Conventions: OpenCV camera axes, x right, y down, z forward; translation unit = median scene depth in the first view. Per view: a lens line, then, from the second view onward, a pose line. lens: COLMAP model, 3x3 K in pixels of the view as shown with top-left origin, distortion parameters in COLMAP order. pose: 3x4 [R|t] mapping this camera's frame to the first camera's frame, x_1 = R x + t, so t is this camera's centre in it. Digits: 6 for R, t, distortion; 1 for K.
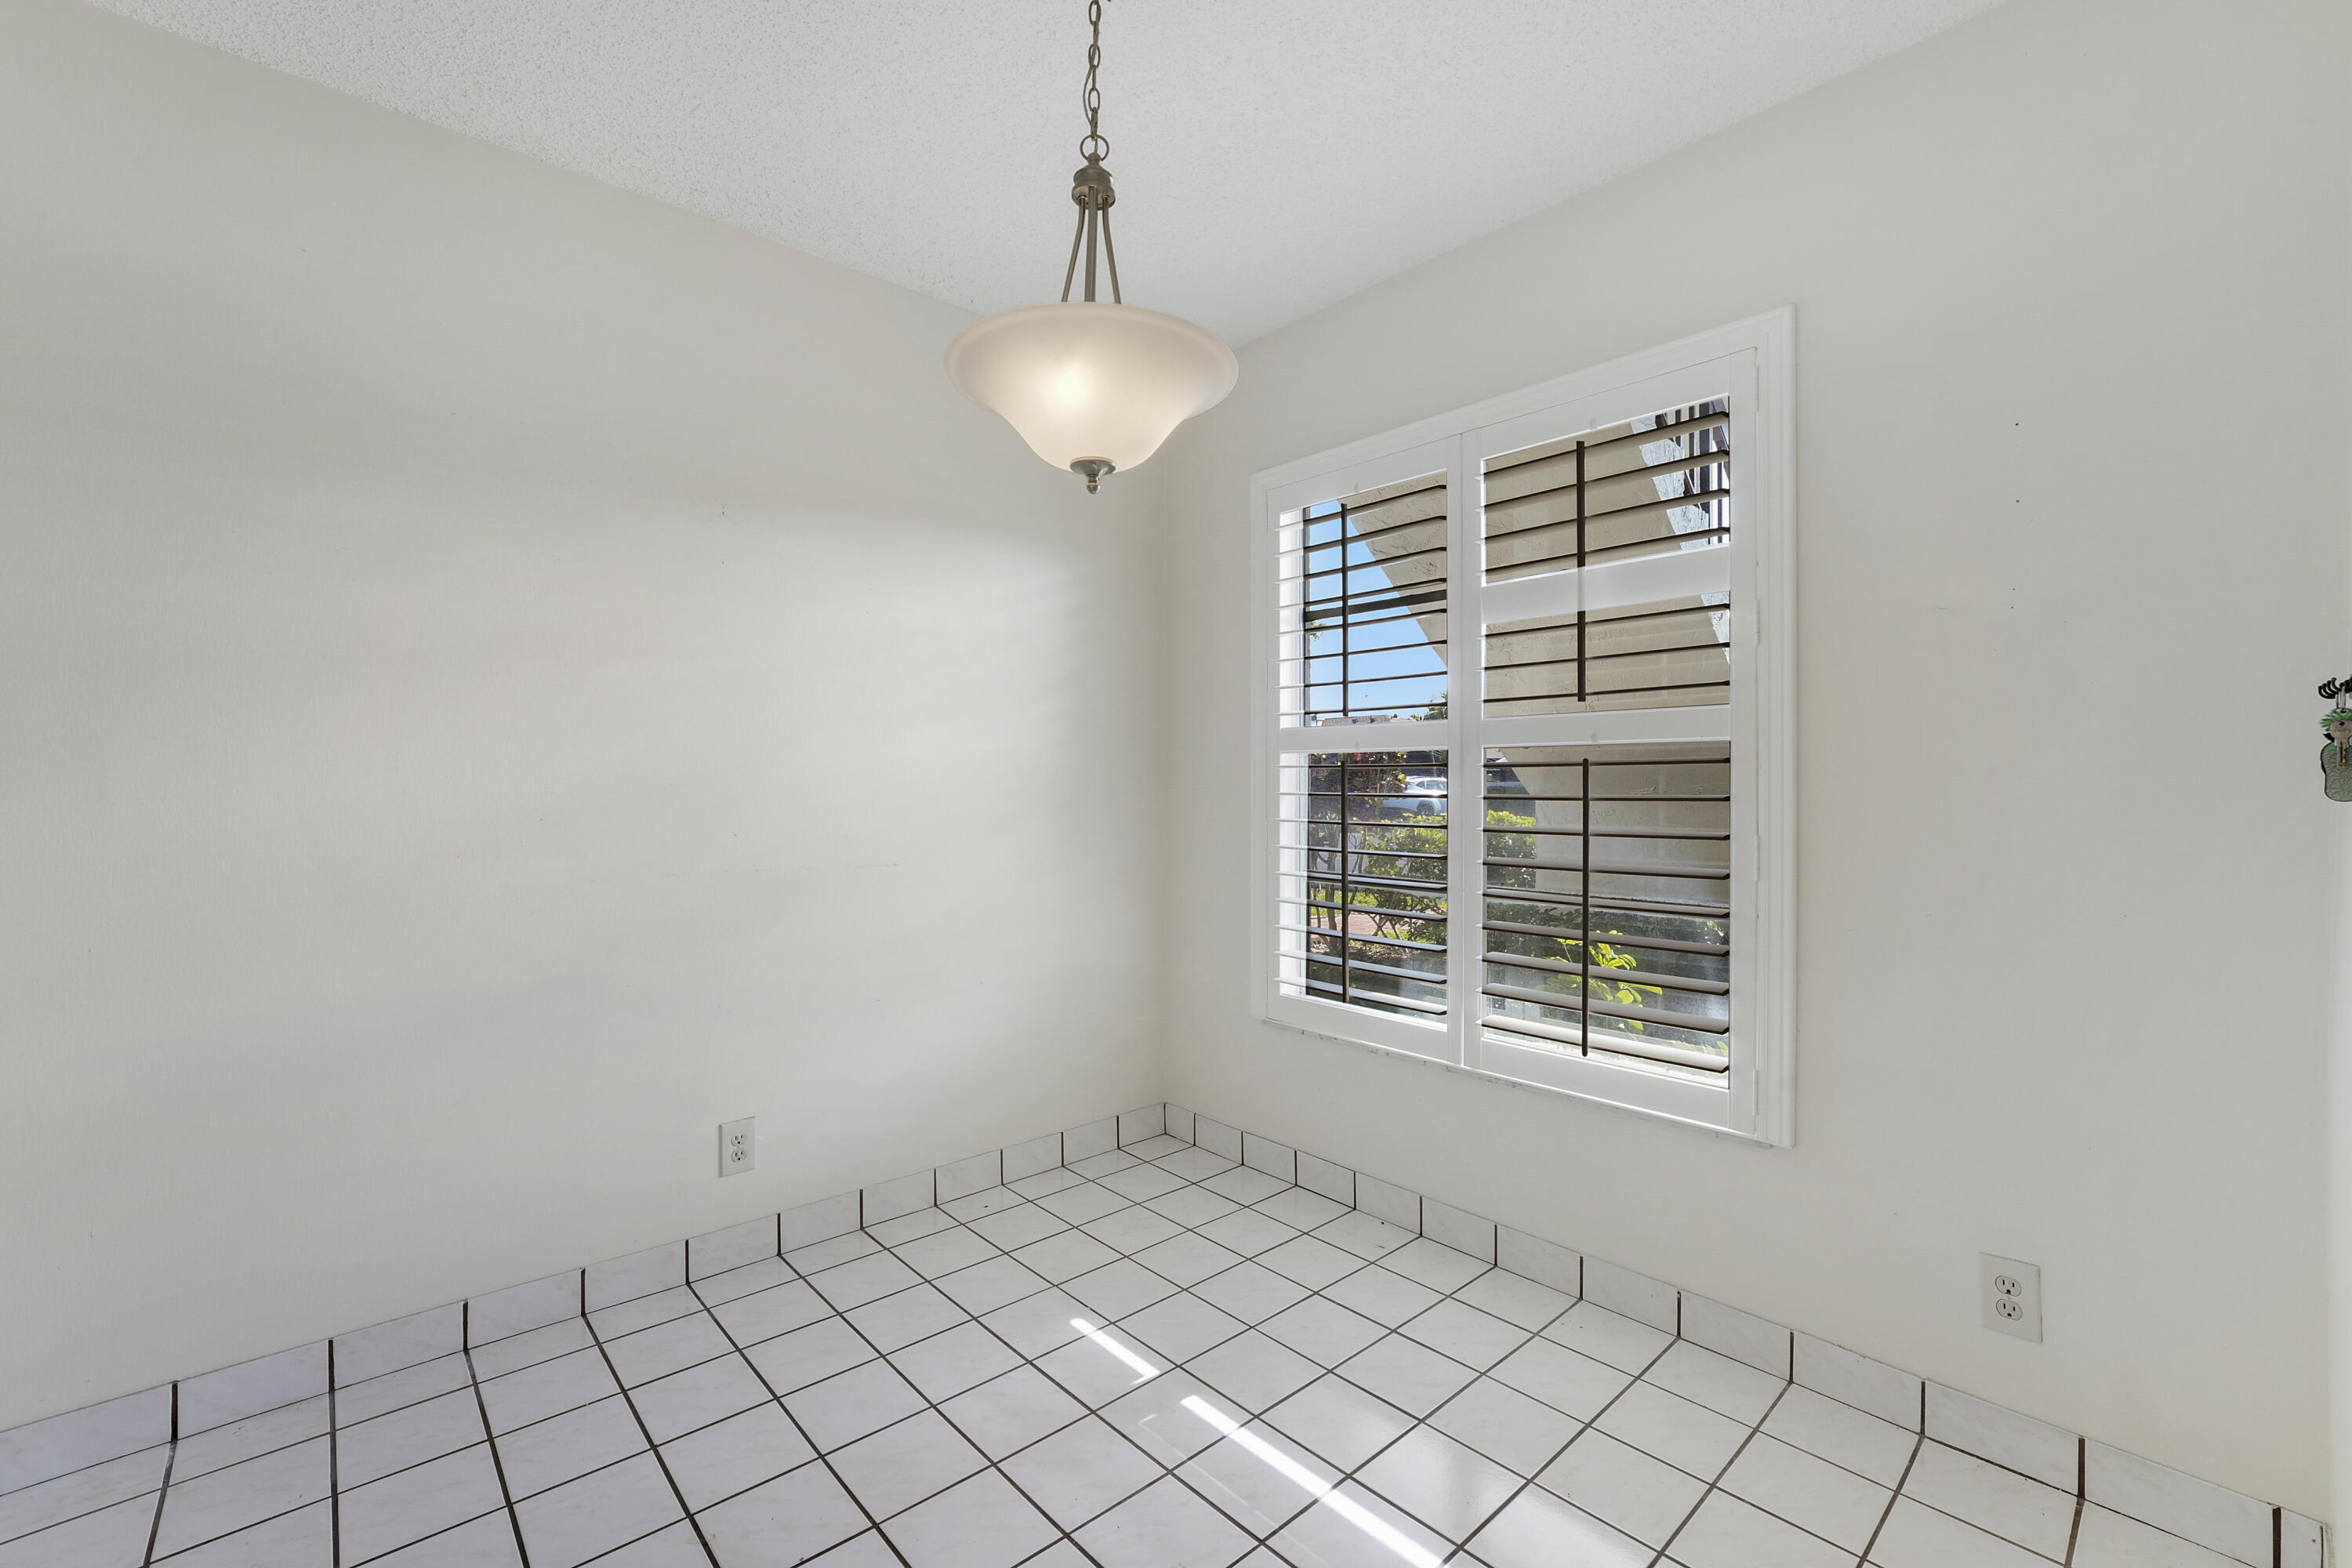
lens RADIAL K [[973.7, 0, 1184.3], [0, 973.7, 784.3], [0, 0, 1]] dist [-0.011134, -0.000450]
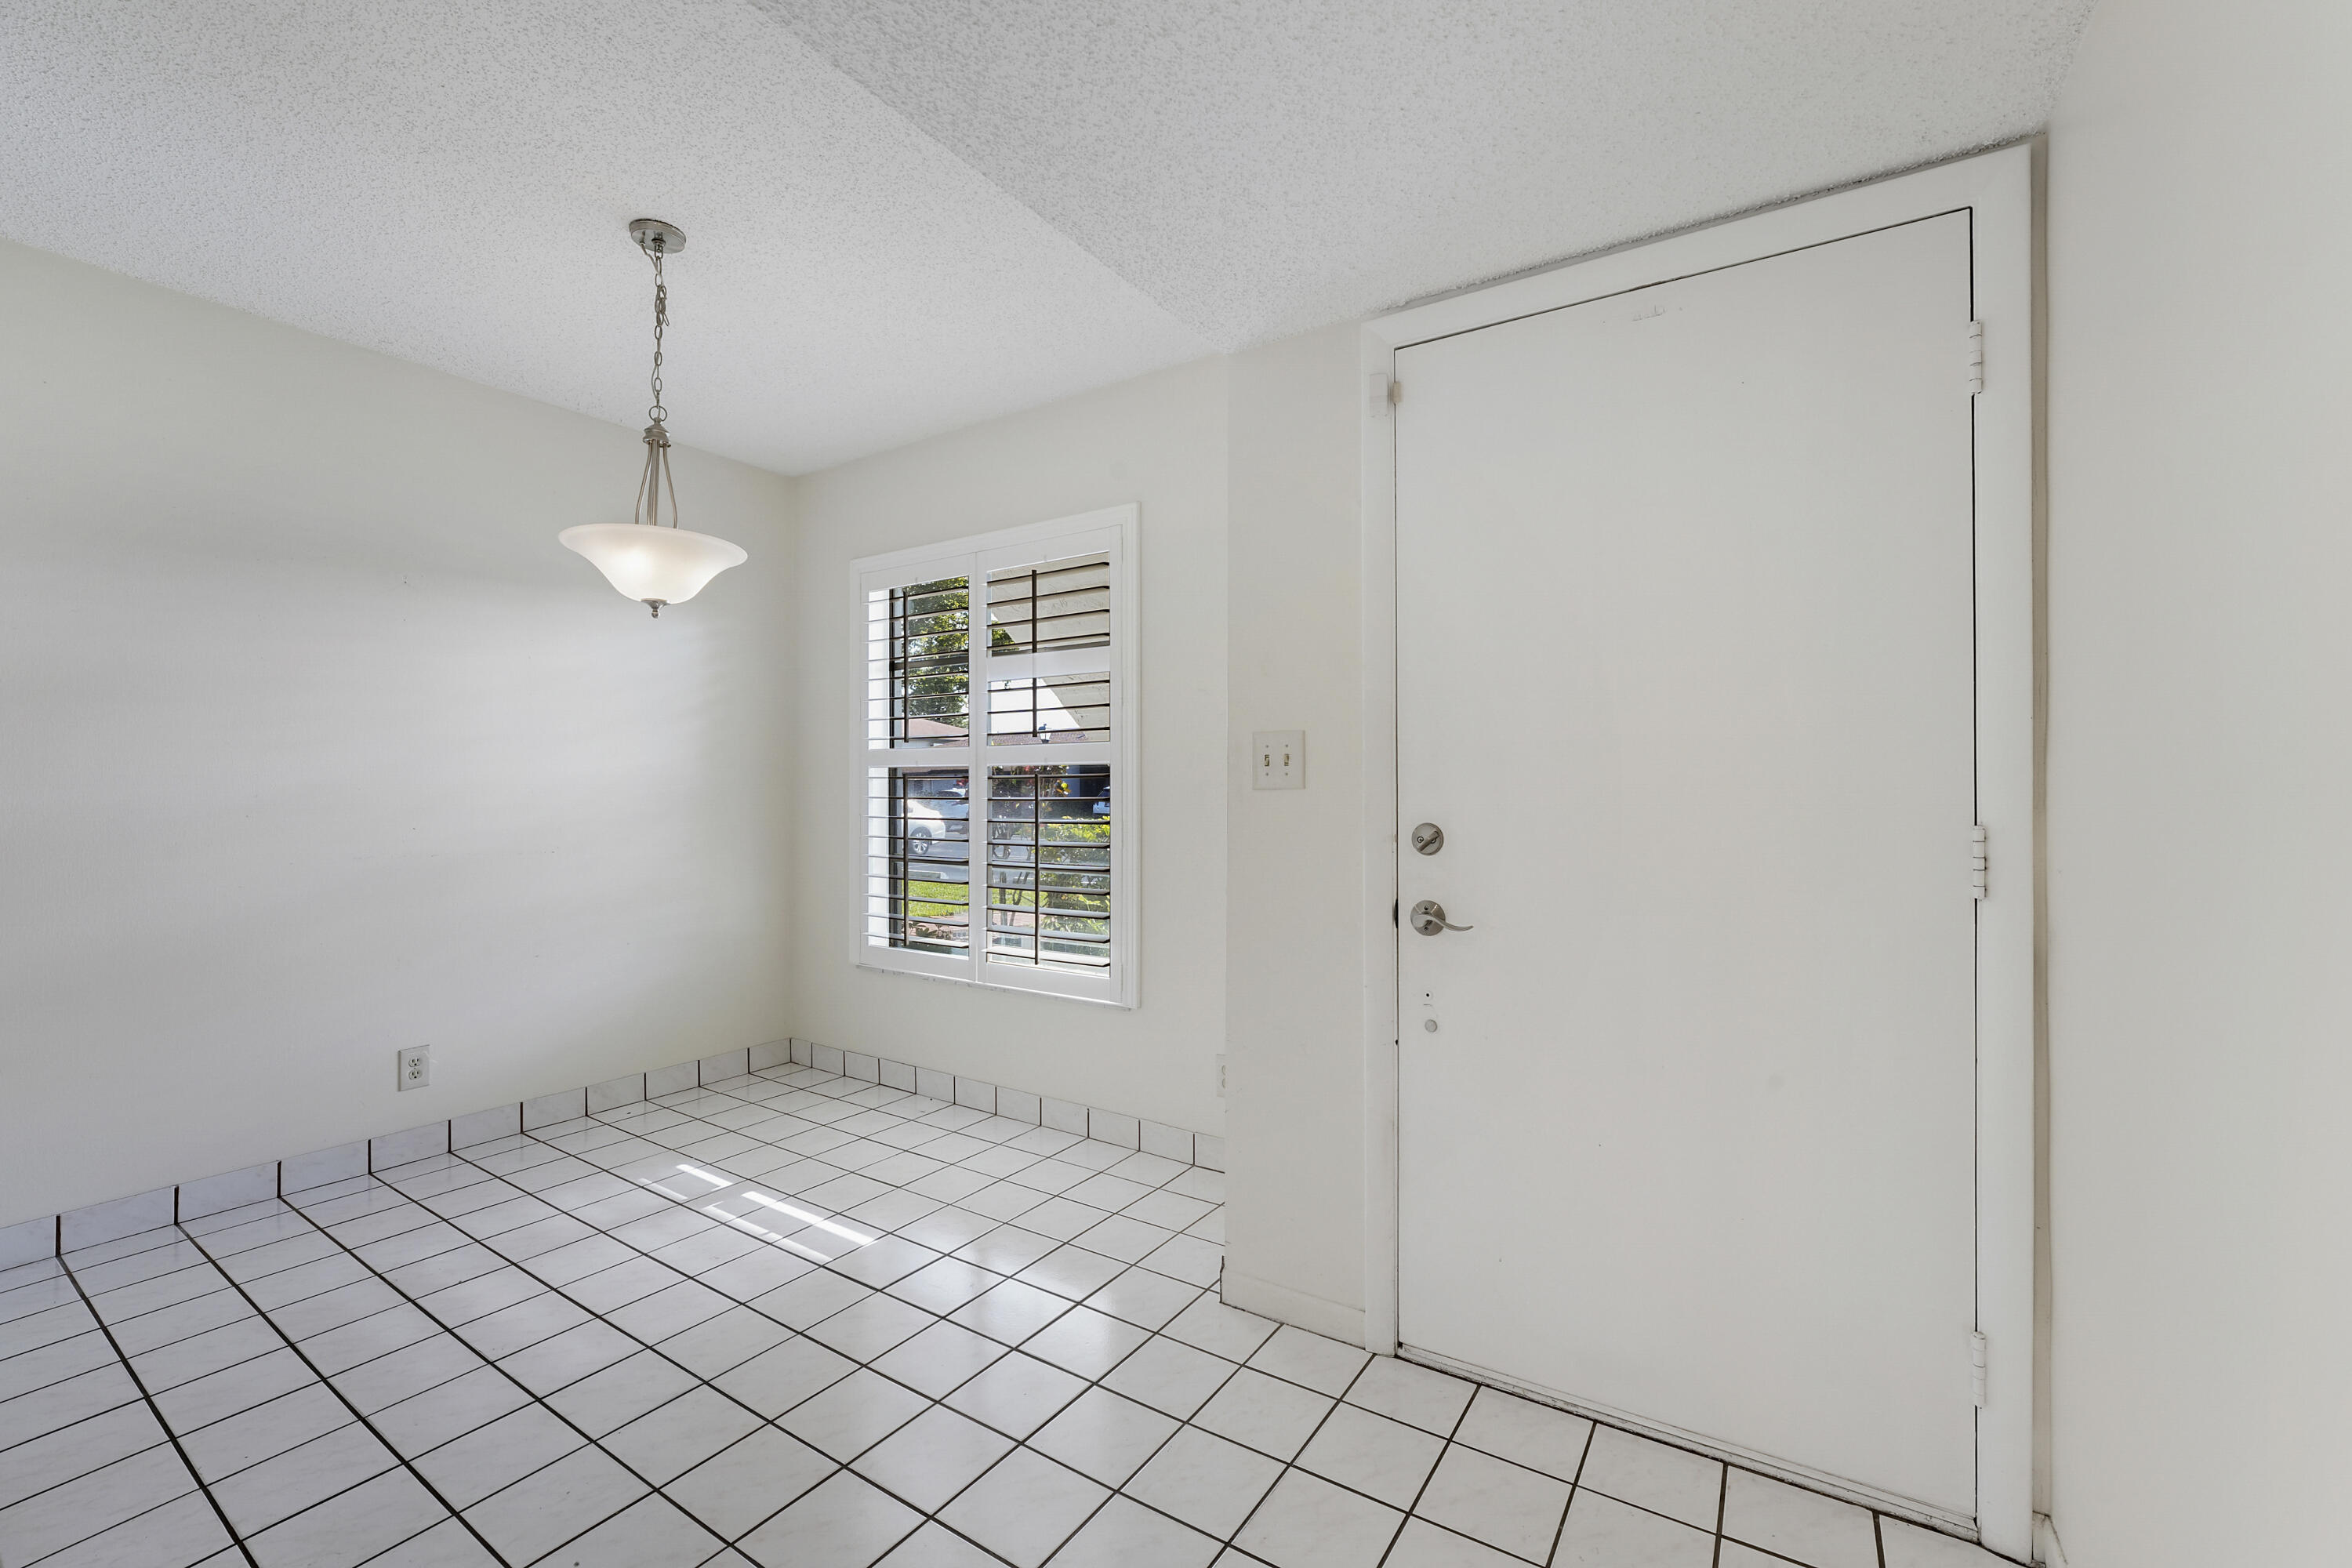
lens RADIAL K [[973.7, 0, 1159.4], [0, 973.7, 784.2], [0, 0, 1]] dist [-0.011134, -0.000450]
pose [[0.974809, 0.001537, 0.223036, 0.228413], [0.000641, 0.999953, -0.009692, 0.004923], [-0.223041, 0.009591, 0.974762, -0.498708]]
